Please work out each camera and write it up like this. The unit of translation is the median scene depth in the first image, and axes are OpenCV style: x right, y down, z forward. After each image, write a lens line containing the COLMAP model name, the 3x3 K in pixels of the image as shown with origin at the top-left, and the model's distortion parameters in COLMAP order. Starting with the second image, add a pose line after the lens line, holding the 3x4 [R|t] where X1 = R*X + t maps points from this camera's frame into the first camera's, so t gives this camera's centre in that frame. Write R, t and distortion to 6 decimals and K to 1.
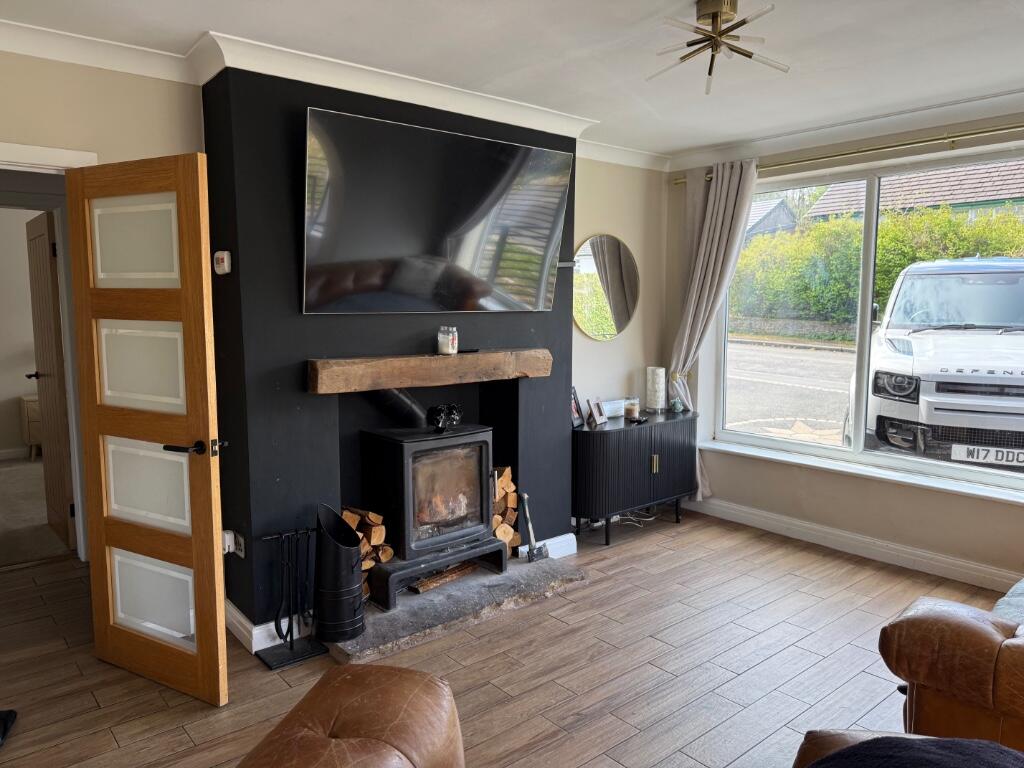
lens RADIAL K [[730.8, 0, 516.4], [0, 730.8, 380.4], [0, 0, 1]] dist [0.031177, -0.018314]
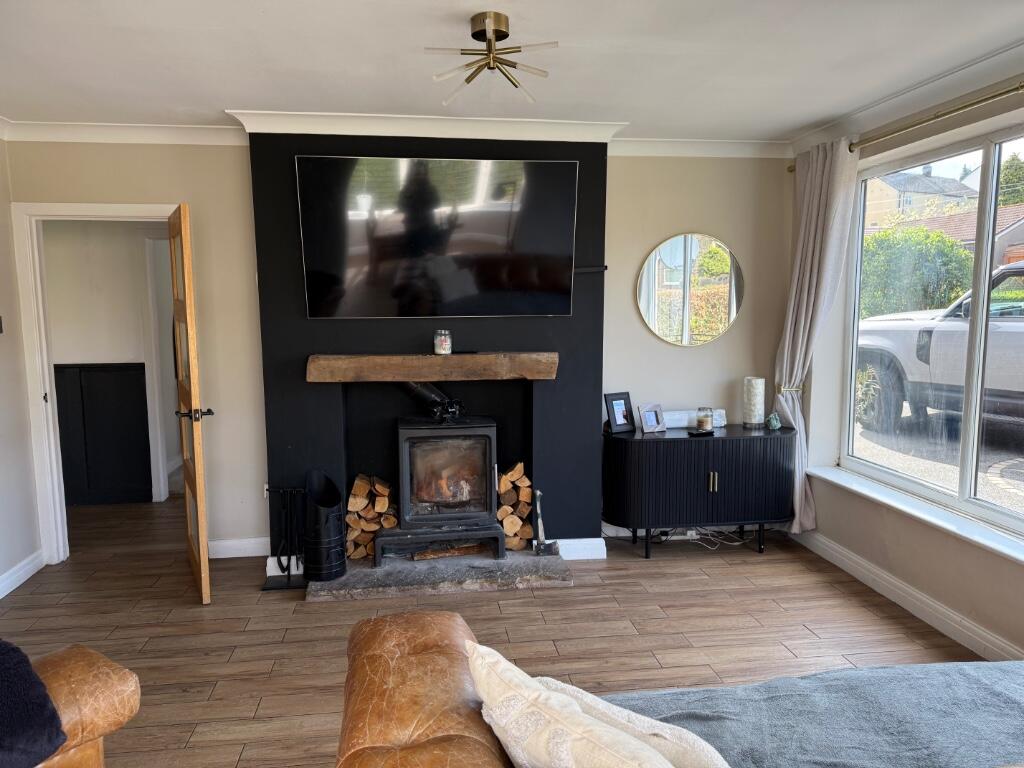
lens RADIAL K [[730.8, 0, 514.2], [0, 730.8, 386.9], [0, 0, 1]] dist [0.031177, -0.018314]
pose [[0.845521, 0.059830, -0.530579, 0.568928], [-0.053294, 0.998196, 0.027633, -0.021621], [0.531276, 0.004912, 0.847185, 0.100640]]
